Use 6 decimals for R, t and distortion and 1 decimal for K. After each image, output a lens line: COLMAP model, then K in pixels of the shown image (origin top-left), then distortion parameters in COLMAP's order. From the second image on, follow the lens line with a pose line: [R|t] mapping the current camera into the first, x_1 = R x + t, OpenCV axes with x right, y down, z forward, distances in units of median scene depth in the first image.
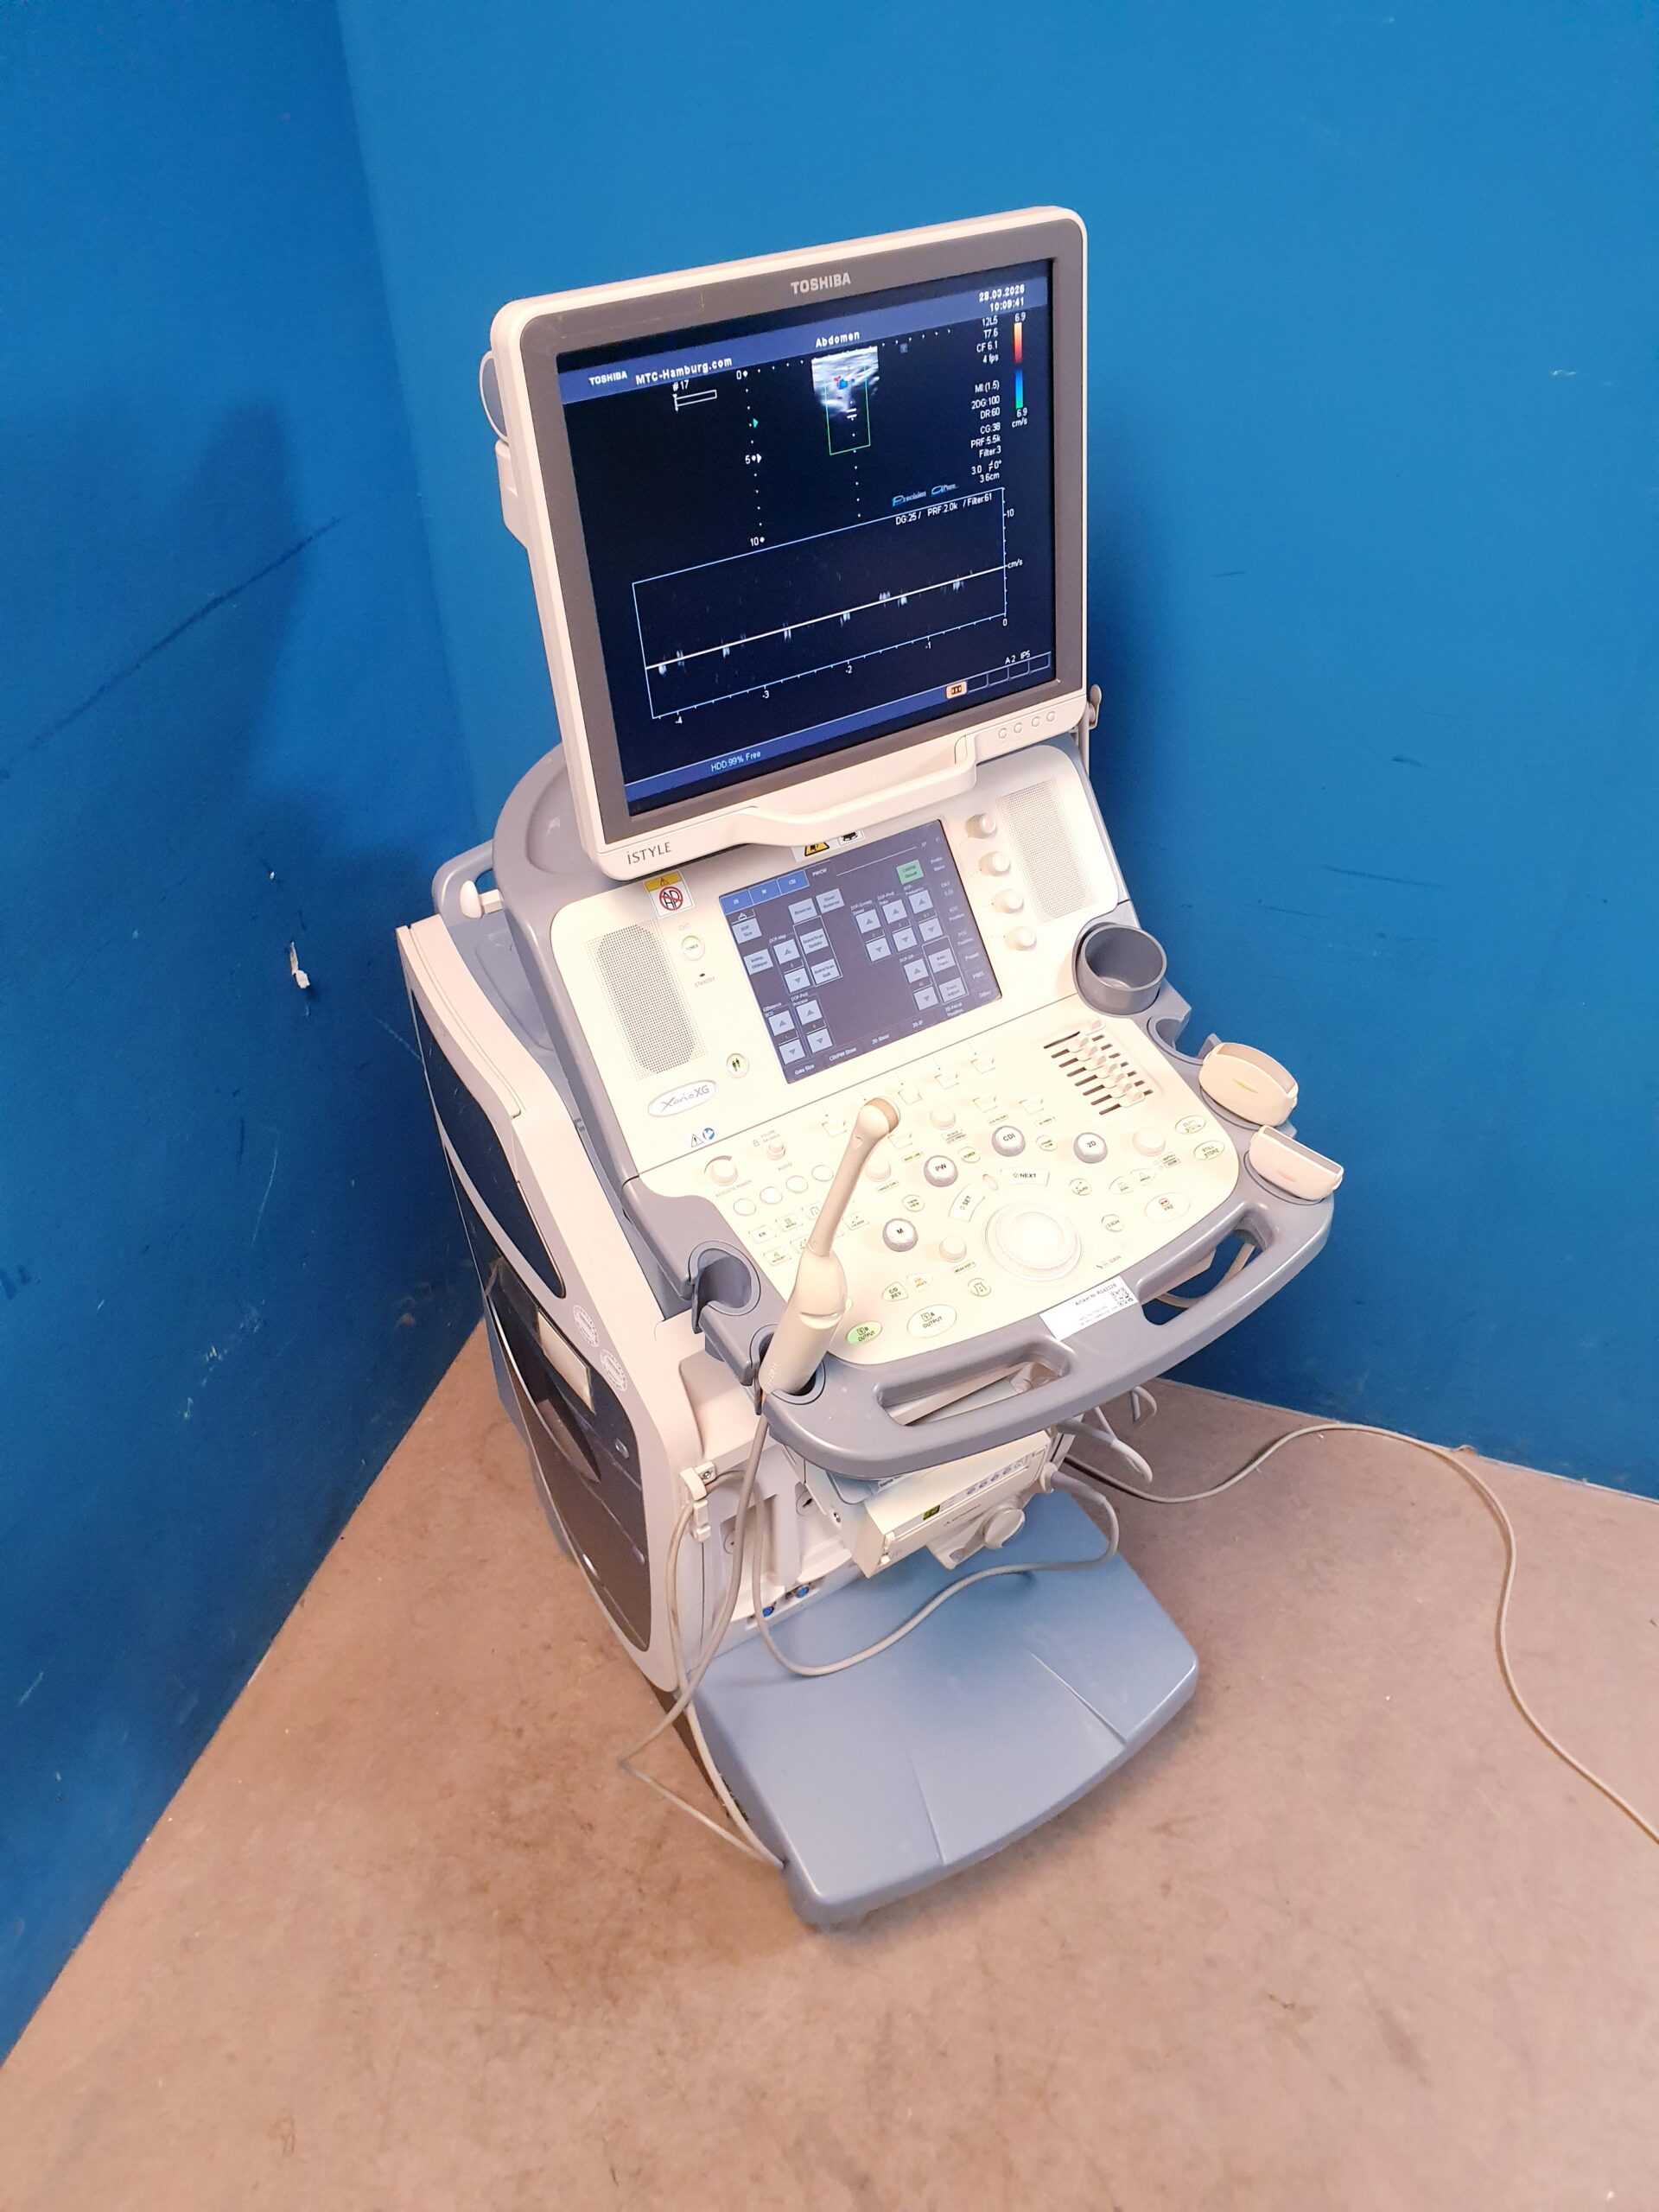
lens RADIAL K [[1698.6, 0, 814.7], [0, 1698.6, 1080.2], [0, 0, 1]] dist [-0.000632, 0.031618]
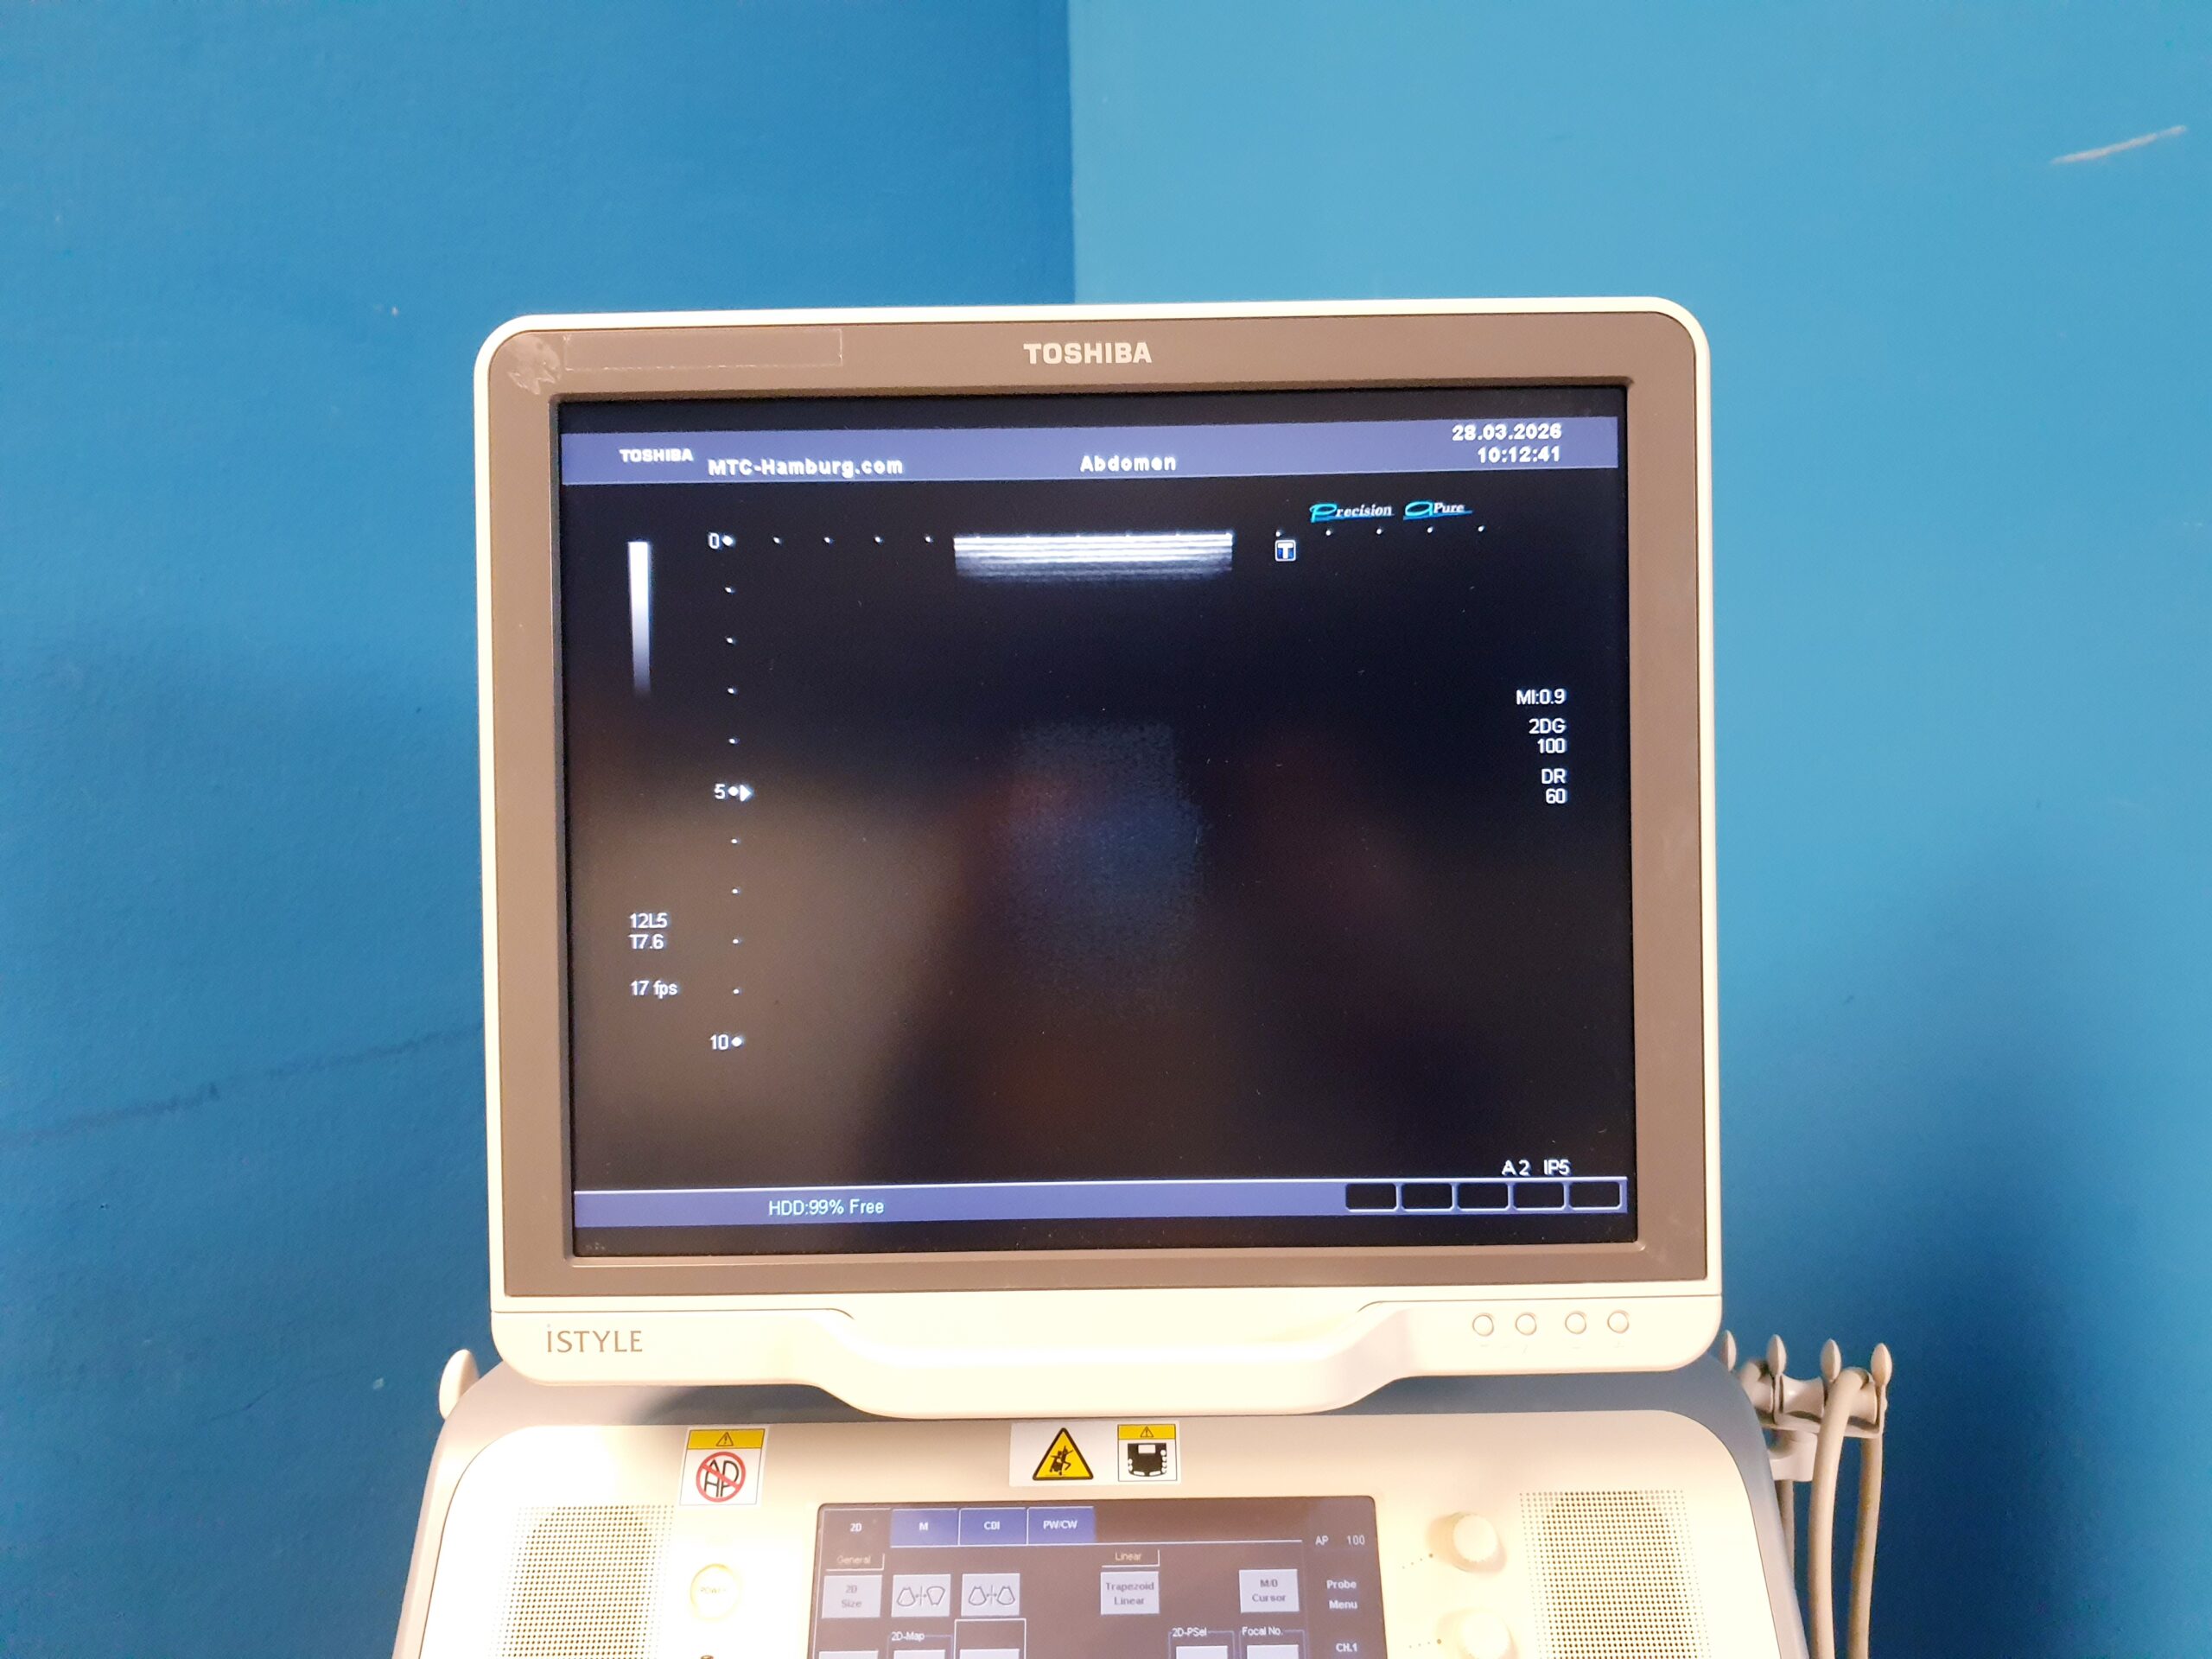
lens RADIAL K [[1727.3, 0, 1112.2], [0, 1727.3, 857.9], [0, 0, 1]] dist [0.002553, 0.001730]
pose [[0.848916, 0.079853, -0.522460, 0.255270], [-0.337536, 0.842588, -0.419660, -0.083815], [0.406708, 0.532605, 0.742240, 0.554487]]
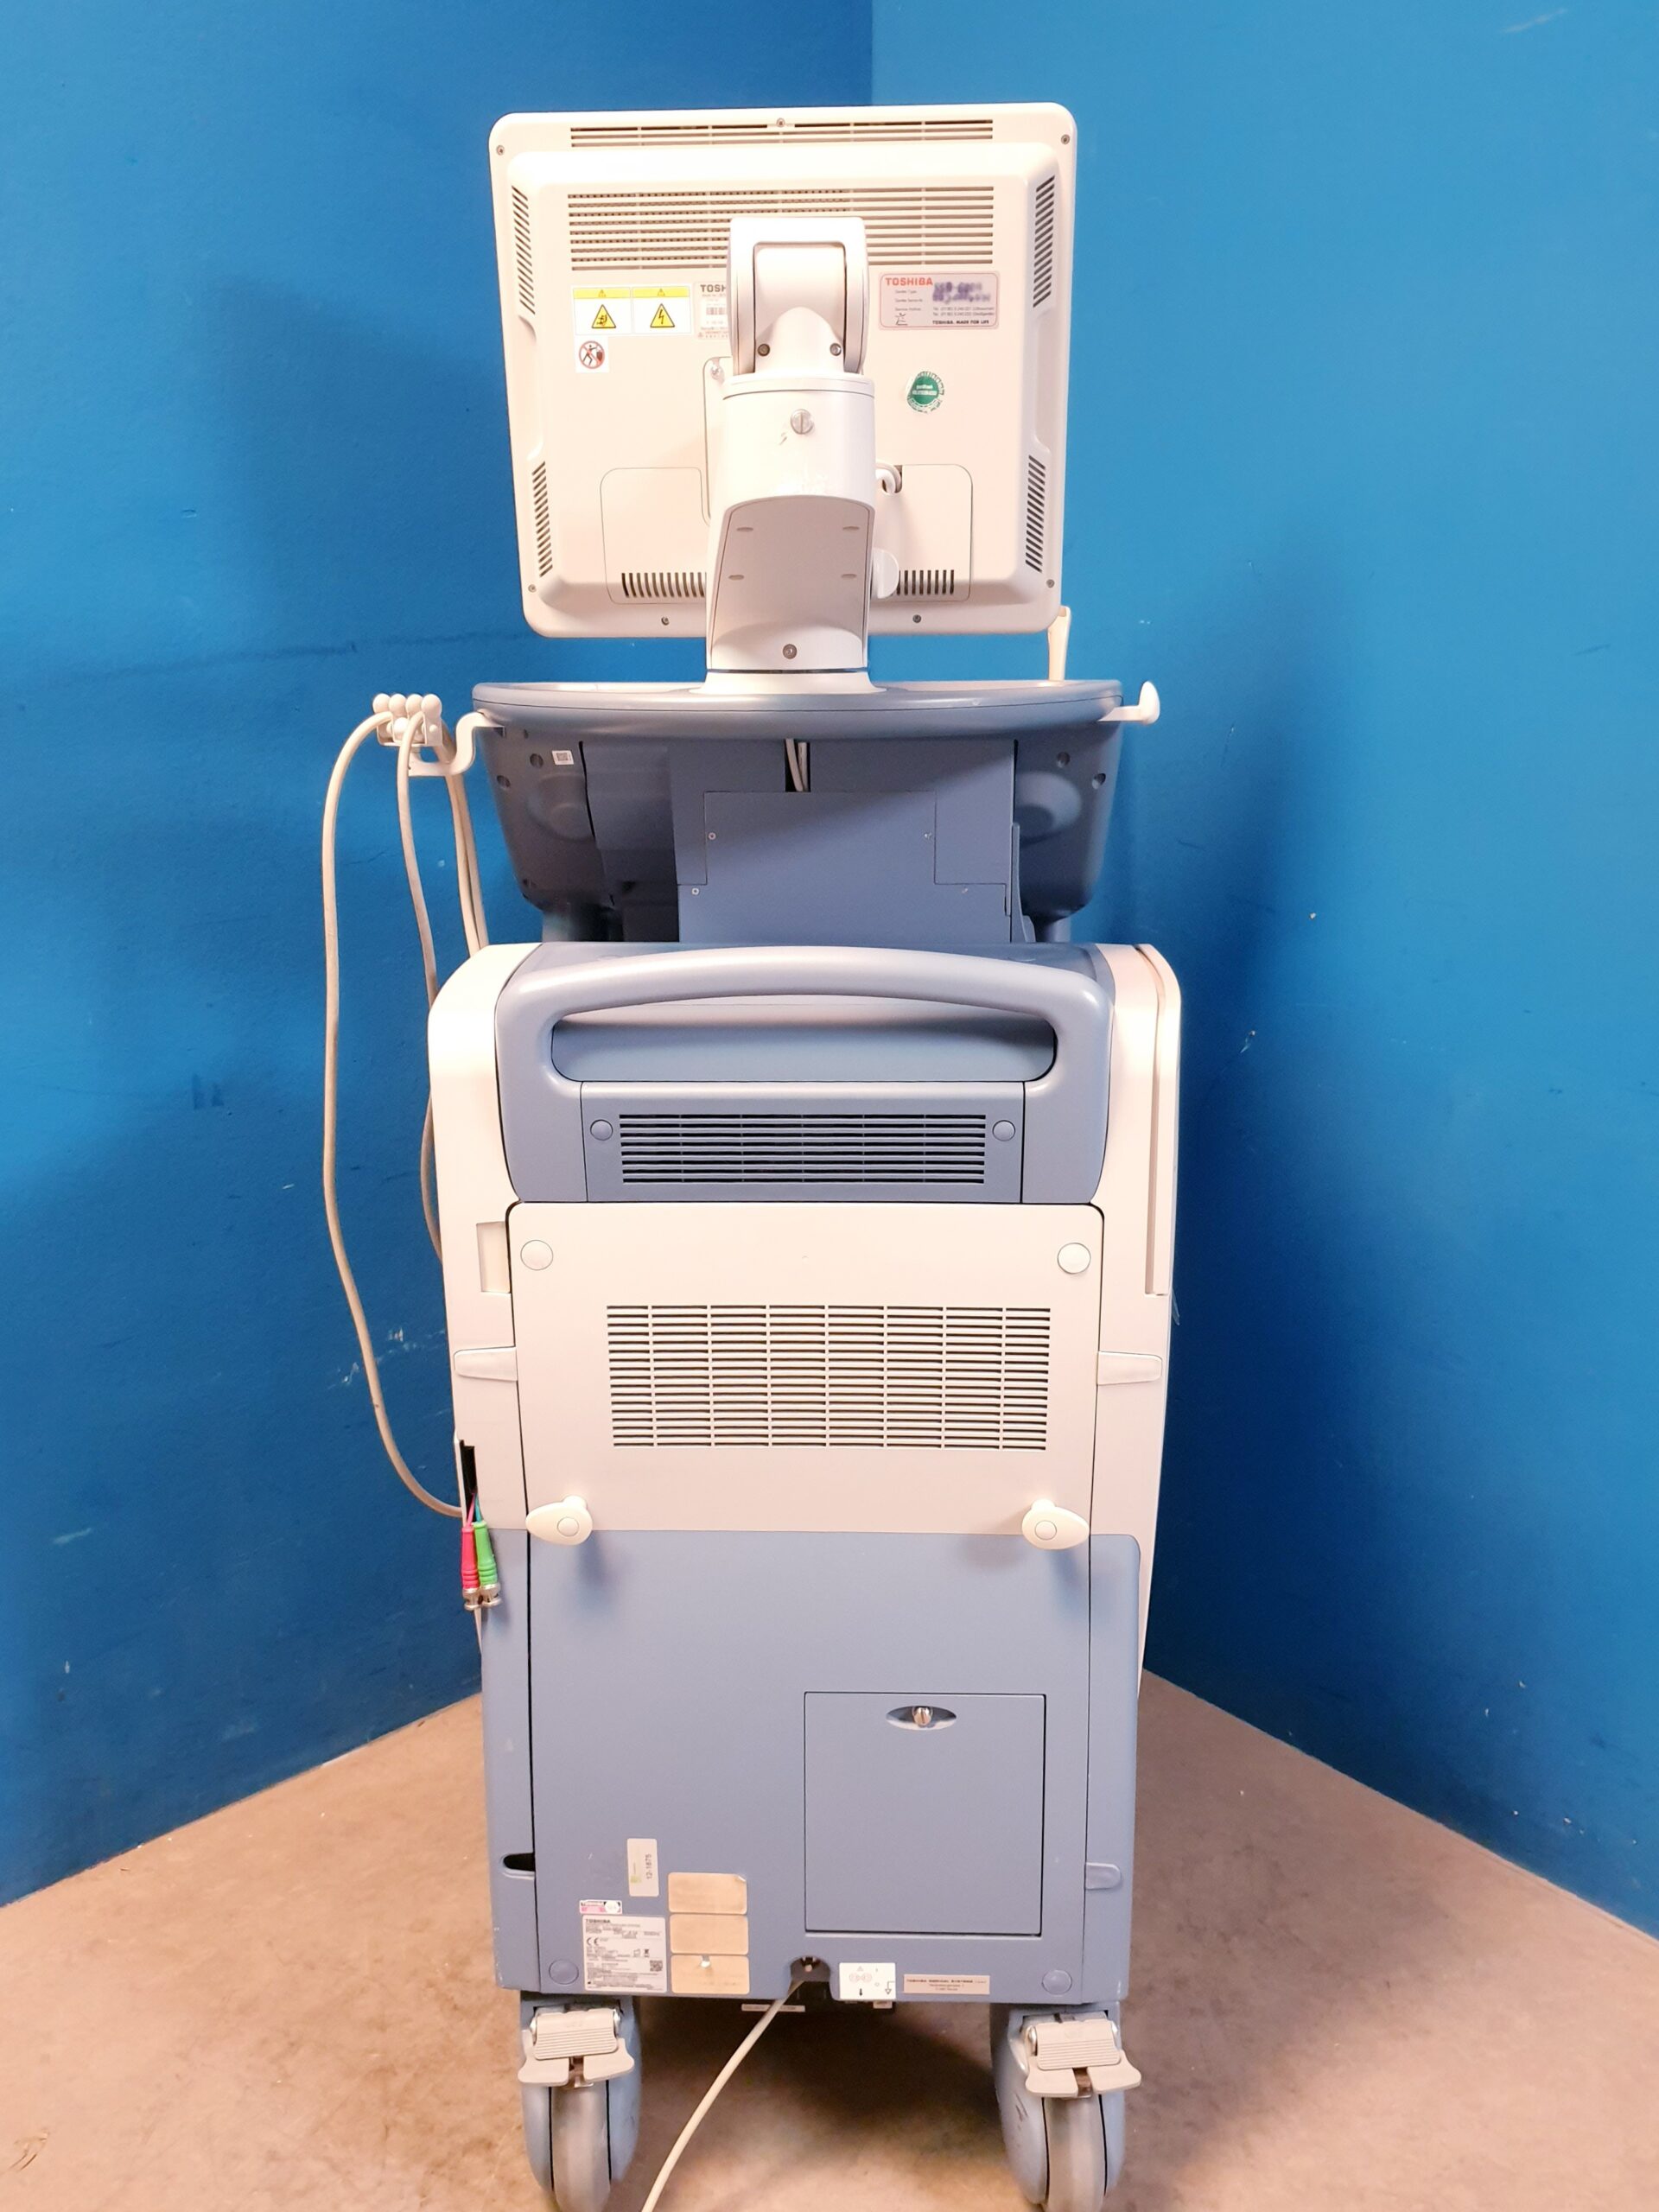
lens RADIAL K [[1753.3, 0, 821.1], [0, 1753.3, 1083.4], [0, 0, 1]] dist [-0.033216, 0.069198]
pose [[0.870138, 0.135568, -0.473795, 0.433642], [-0.324386, 0.881325, -0.343569, 0.408319], [0.370991, 0.452645, 0.810851, 0.280019]]
